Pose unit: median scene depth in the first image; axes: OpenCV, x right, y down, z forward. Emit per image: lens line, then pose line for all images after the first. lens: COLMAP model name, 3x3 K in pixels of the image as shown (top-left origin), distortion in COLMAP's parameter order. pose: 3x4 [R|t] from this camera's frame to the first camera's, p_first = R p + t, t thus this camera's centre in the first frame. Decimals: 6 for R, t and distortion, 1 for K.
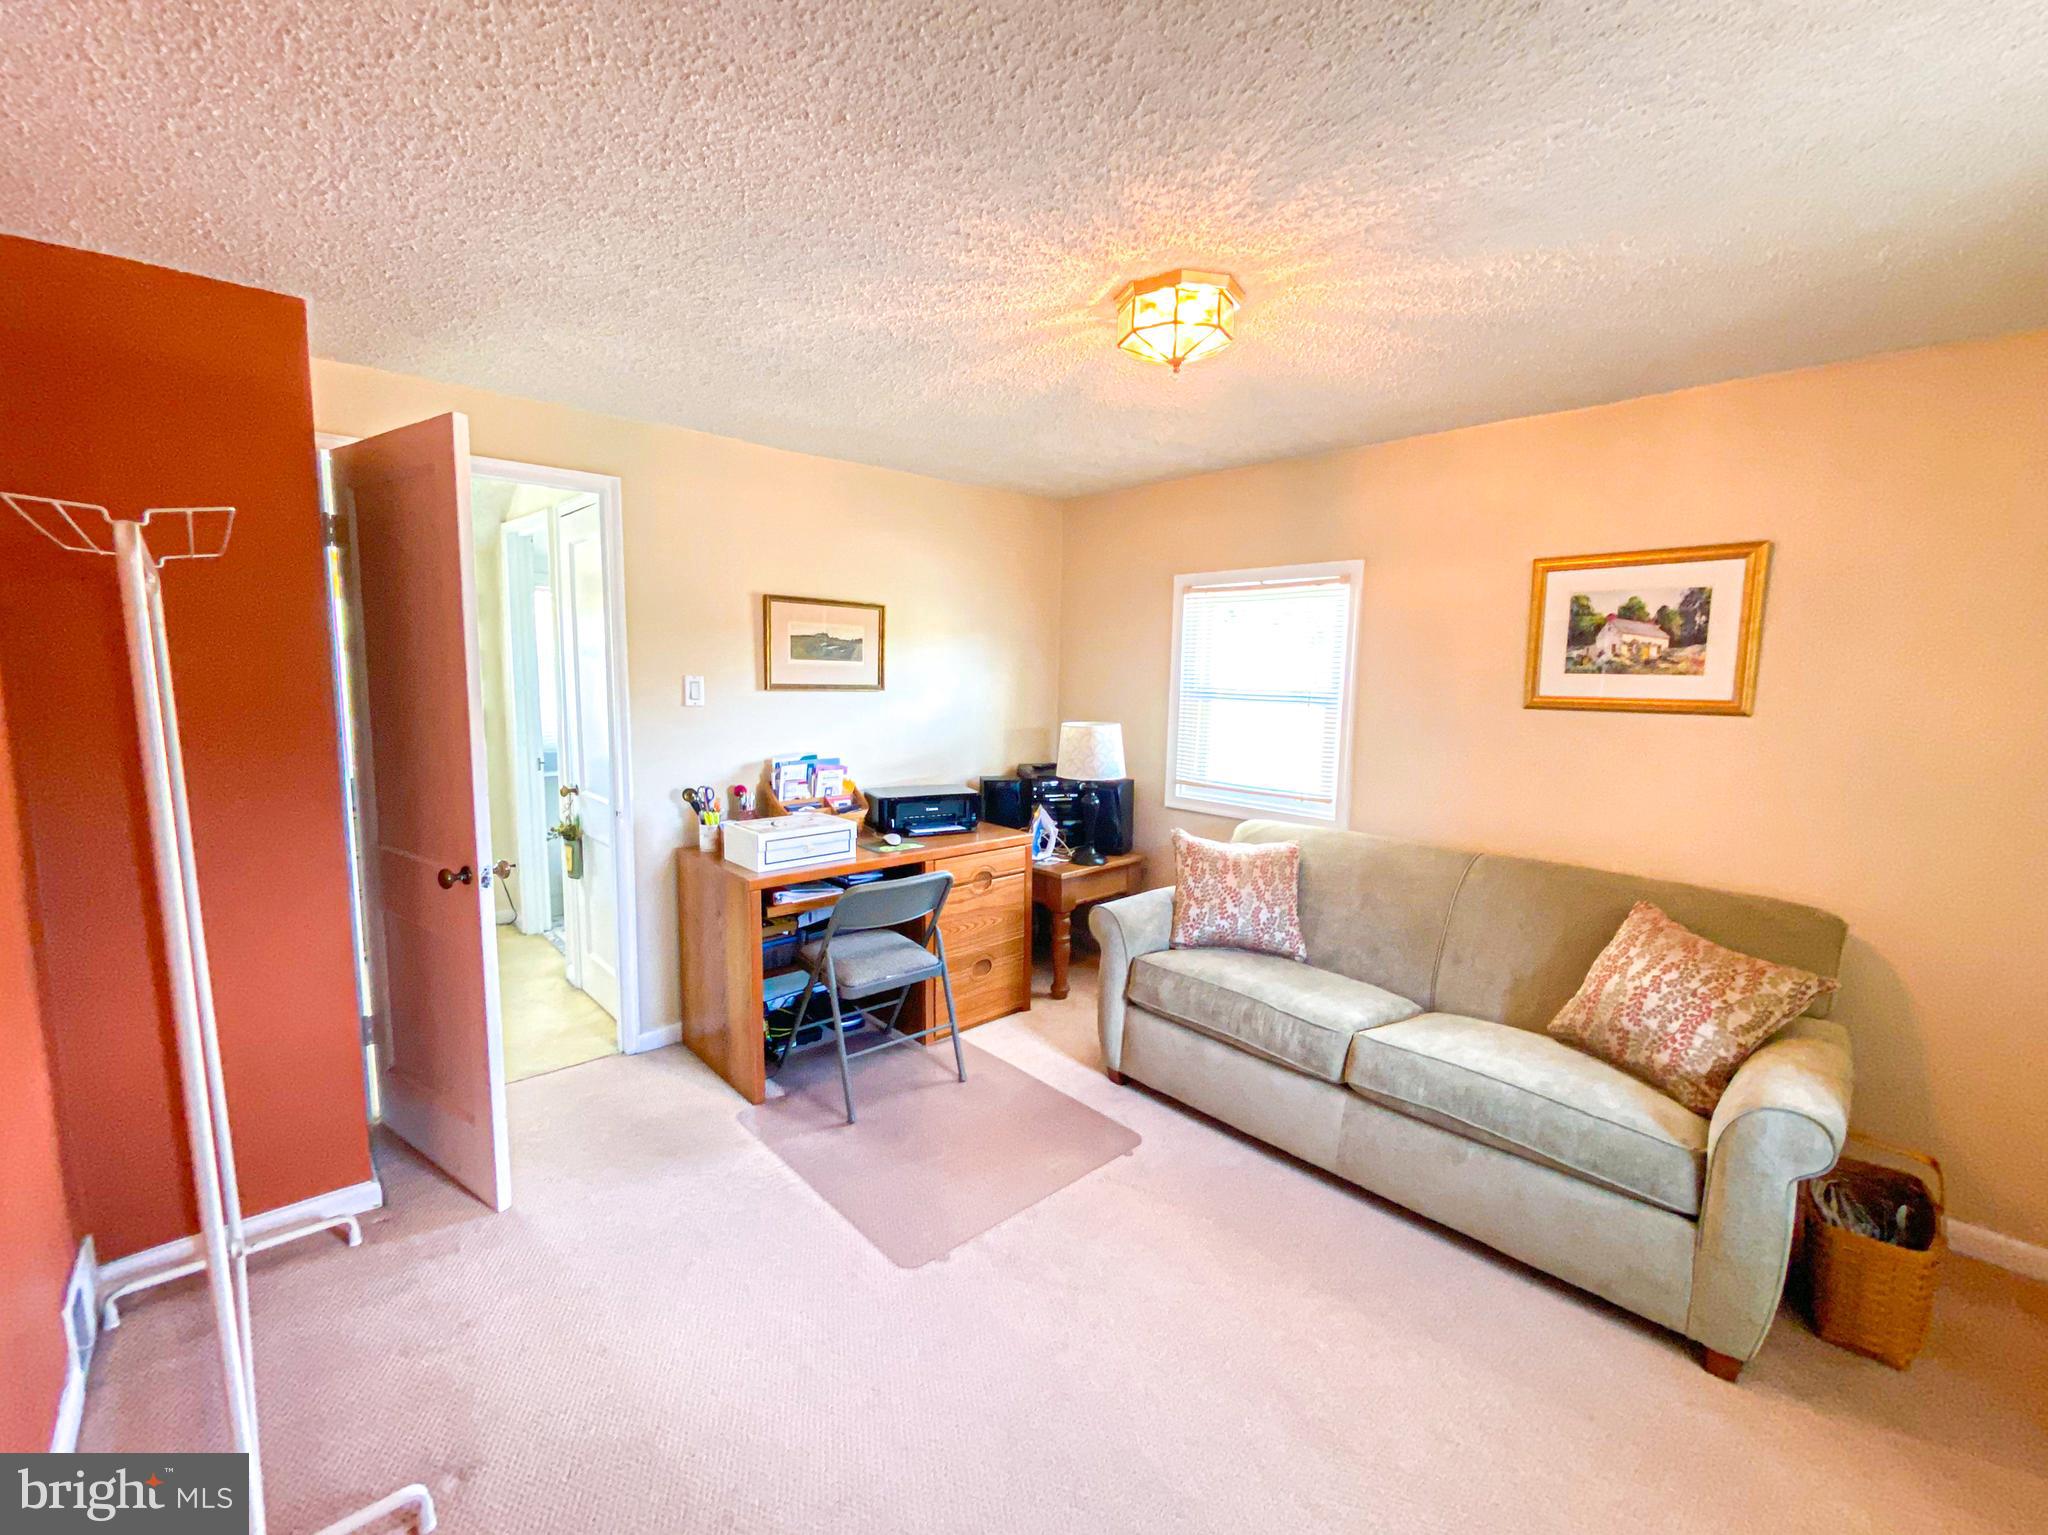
lens RADIAL K [[837.1, 0, 1009.6], [0, 837.1, 769.8], [0, 0, 1]] dist [0.003323, -0.003865]
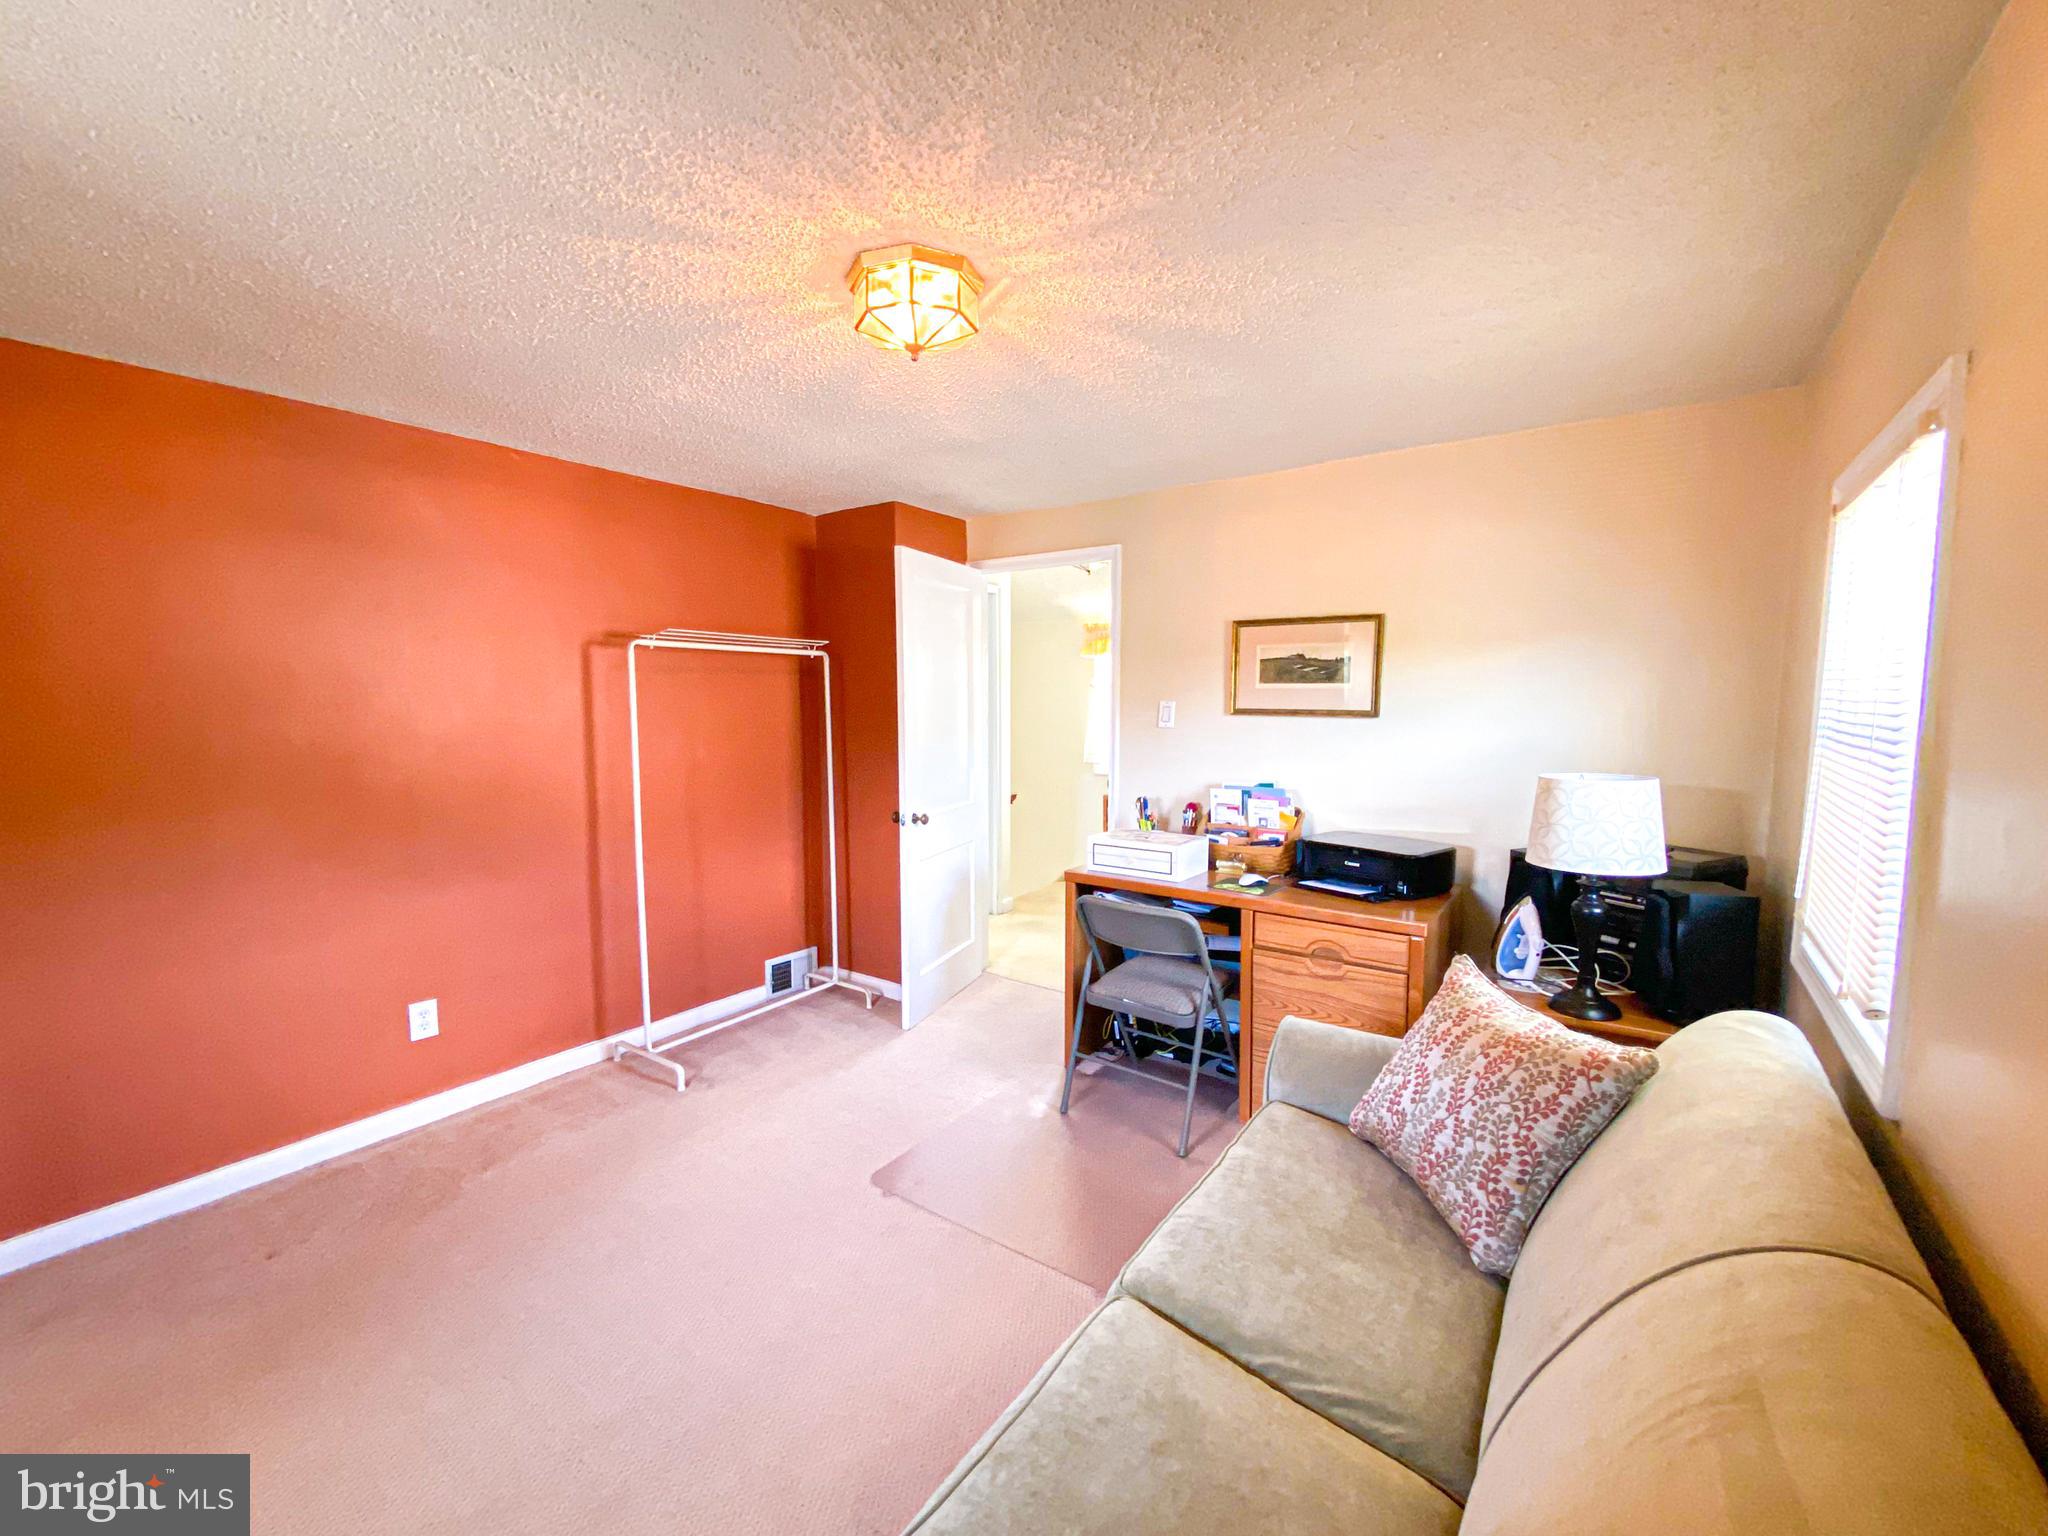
lens RADIAL K [[837.1, 0, 1014.2], [0, 837.1, 771.2], [0, 0, 1]] dist [0.003323, -0.003865]
pose [[0.219084, 0.071777, -0.973062, 0.653626], [-0.110360, 0.992714, 0.048379, -0.047084], [0.969445, 0.096788, 0.225408, 0.524307]]
